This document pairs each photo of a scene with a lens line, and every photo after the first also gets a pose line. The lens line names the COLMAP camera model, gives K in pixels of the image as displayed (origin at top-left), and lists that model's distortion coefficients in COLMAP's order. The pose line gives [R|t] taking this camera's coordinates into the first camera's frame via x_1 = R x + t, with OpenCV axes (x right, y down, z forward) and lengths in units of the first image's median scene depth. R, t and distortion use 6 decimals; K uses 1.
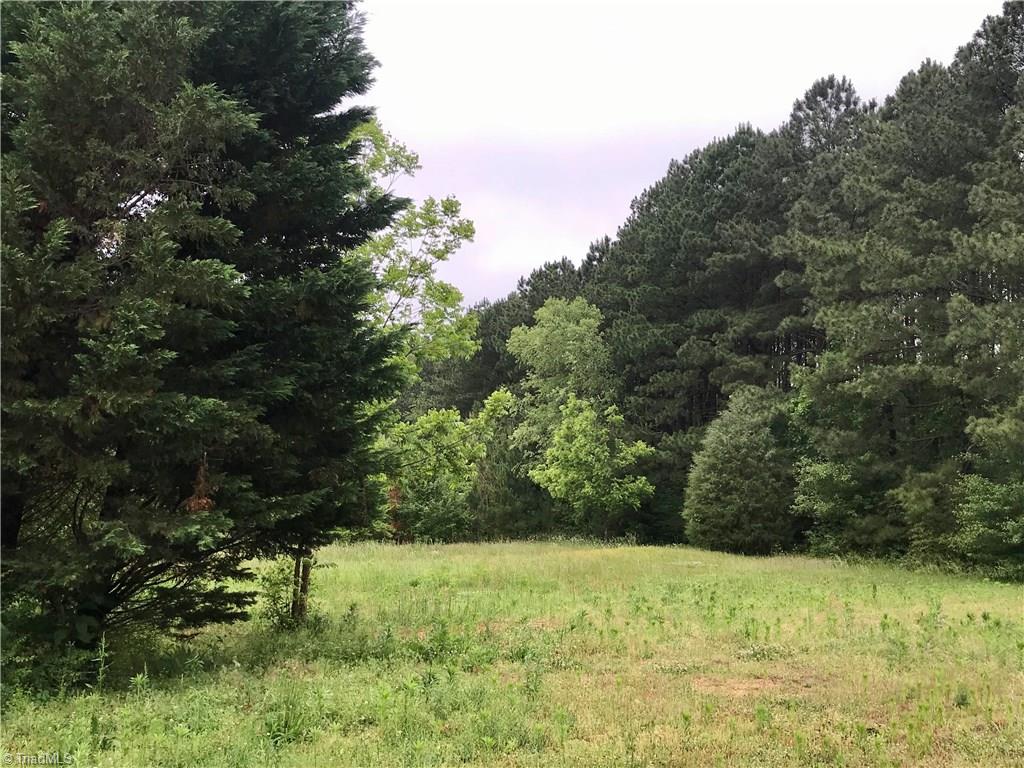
lens RADIAL K [[1011.9, 0, 513.1], [0, 1011.9, 381.8], [0, 0, 1]] dist [0.086294, 0.000000]
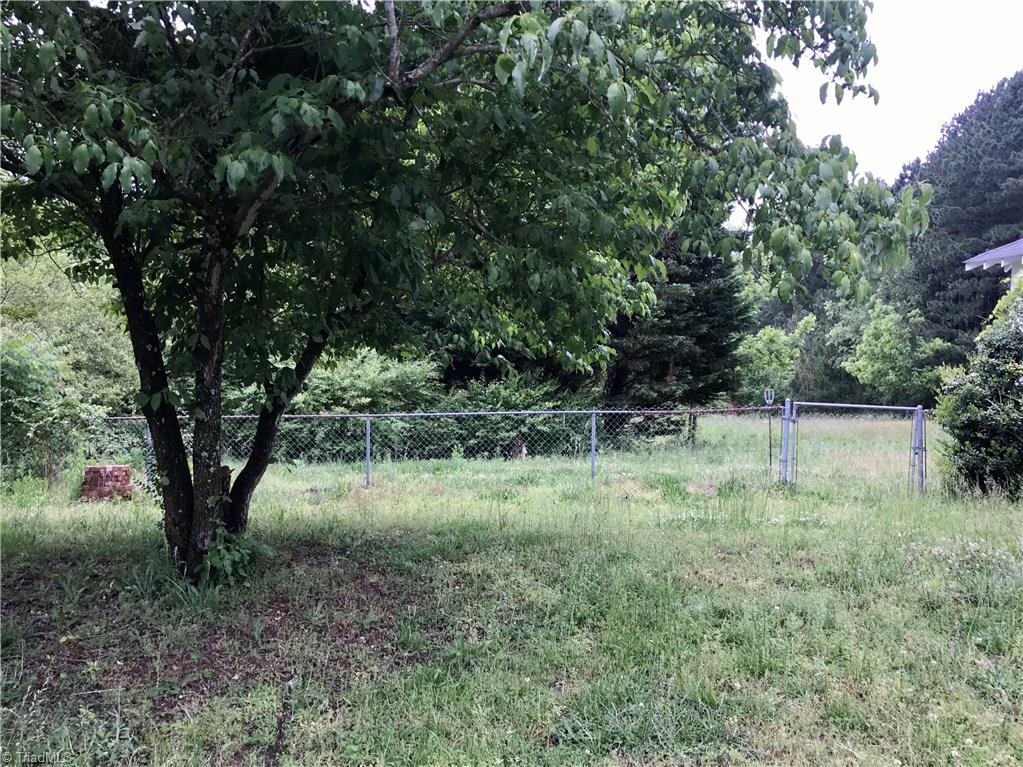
lens RADIAL K [[888.3, 0, 509.4], [0, 888.3, 378.2], [0, 0, 1]] dist [0.011116, 0.008772]
pose [[0.938537, -0.000370, -0.345178, 0.009981], [0.036497, 0.994500, 0.098169, -0.016694], [0.343243, -0.104733, 0.933389, -0.179289]]
